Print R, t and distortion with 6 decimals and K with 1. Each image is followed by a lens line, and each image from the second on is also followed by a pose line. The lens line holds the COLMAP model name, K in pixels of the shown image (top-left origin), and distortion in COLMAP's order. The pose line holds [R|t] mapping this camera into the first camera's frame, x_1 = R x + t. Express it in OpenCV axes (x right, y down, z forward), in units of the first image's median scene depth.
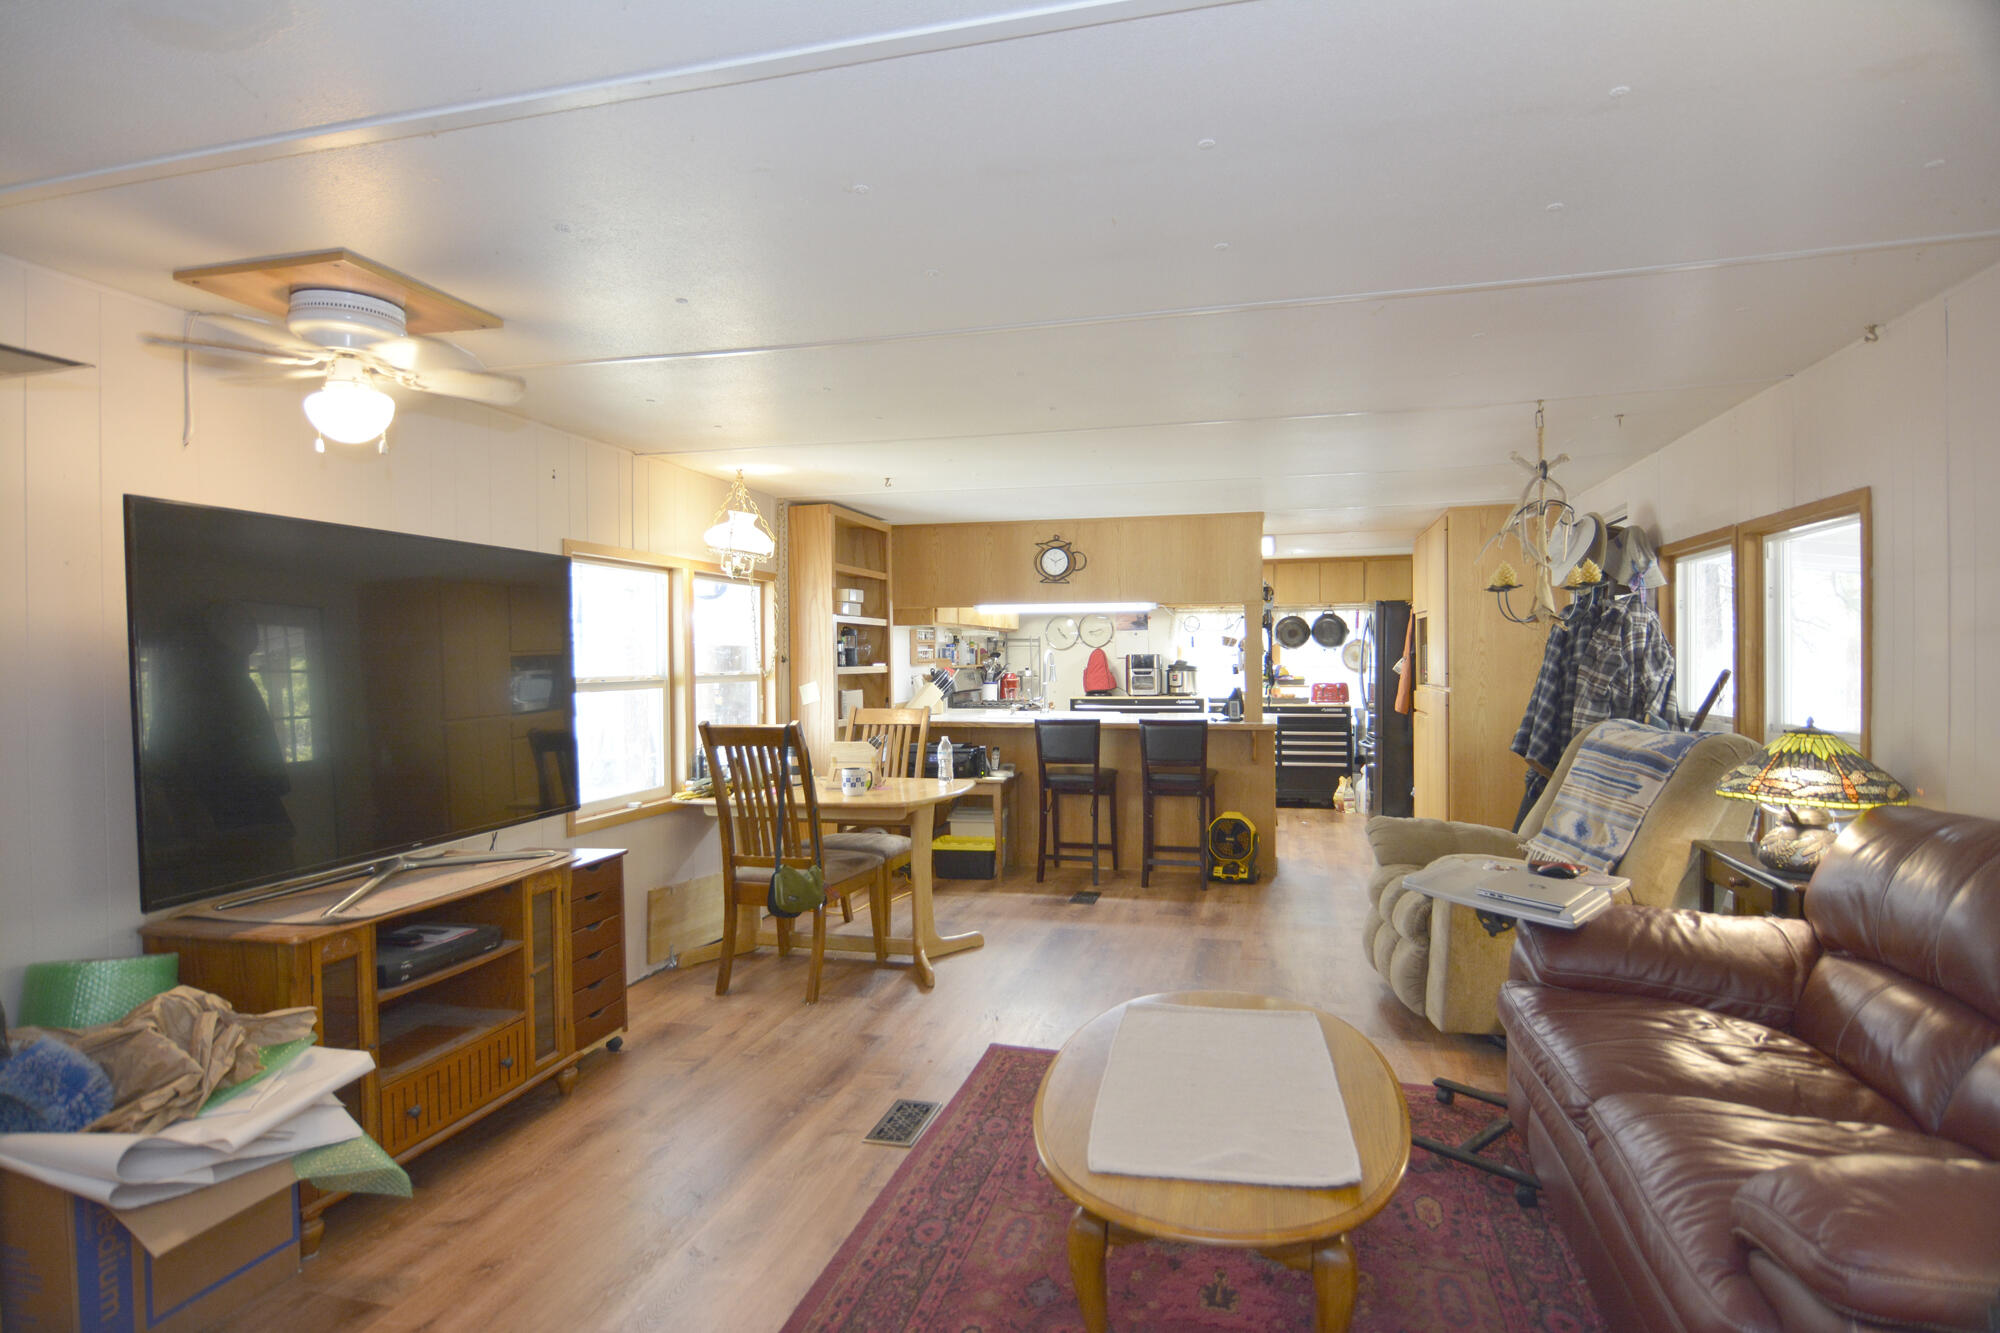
lens RADIAL K [[1069.0, 0, 994.5], [0, 1069.0, 657.4], [0, 0, 1]] dist [-0.006632, -0.002871]
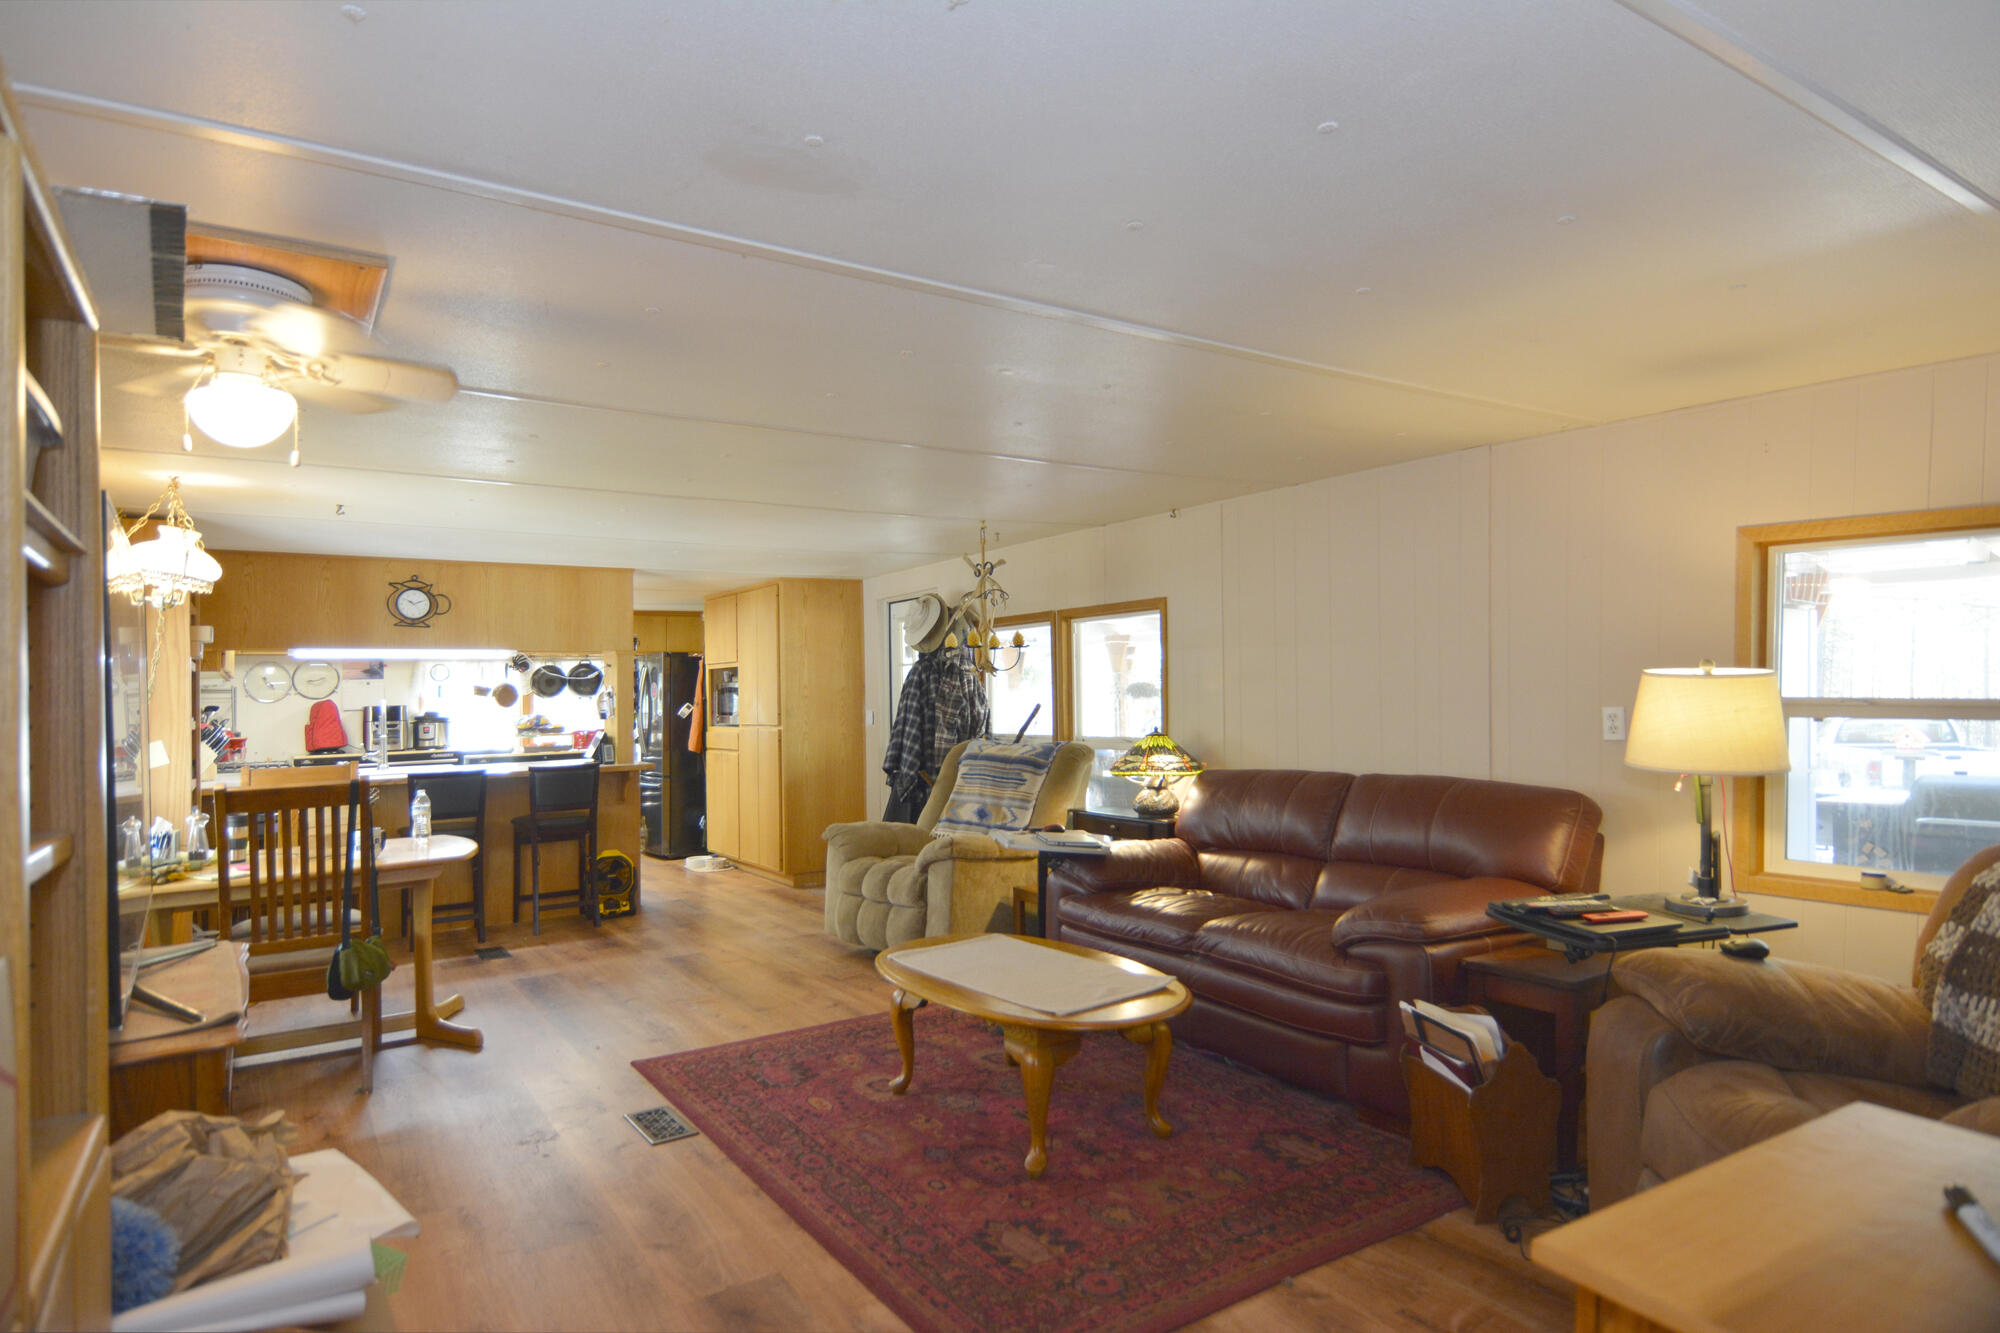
lens RADIAL K [[1089.5, 0, 978.7], [0, 1089.5, 681.7], [0, 0, 1]] dist [0.023884, 0.000160]
pose [[0.679852, 0.000006, 0.733349, -0.328734], [0.018750, 0.999673, -0.017390, 0.003823], [-0.733109, 0.025573, 0.679630, -0.005861]]
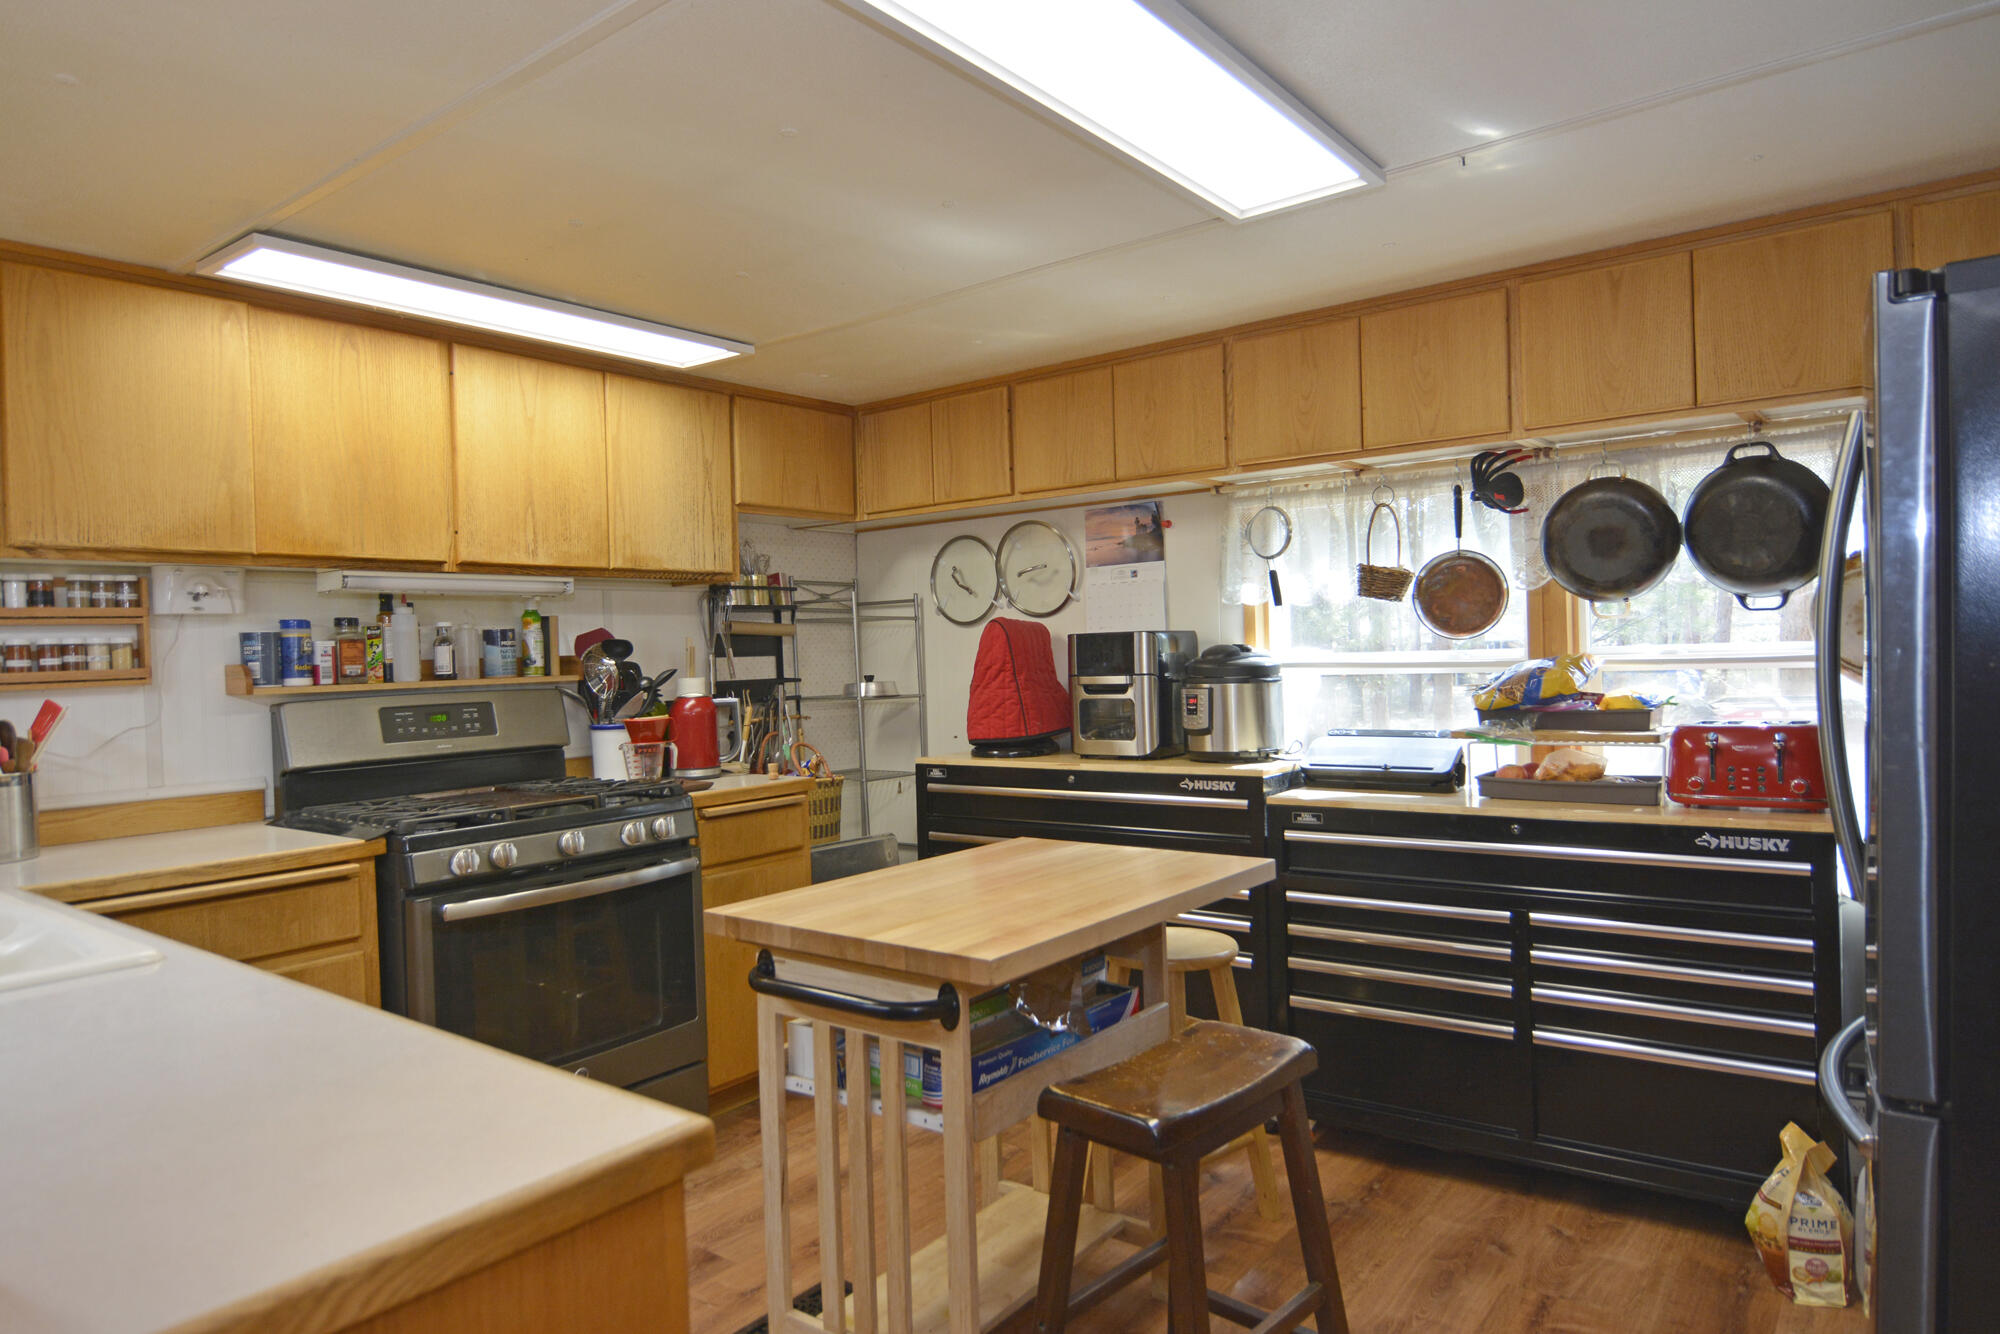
lens RADIAL K [[1219.8, 0, 1004.7], [0, 1219.8, 677.9], [0, 0, 1]] dist [-0.009500, -0.002596]
pose [[0.923477, -0.008642, -0.383558, 0.410322], [0.015592, 0.999766, 0.015013, 0.008104], [0.383338, -0.019845, 0.923395, 1.049800]]
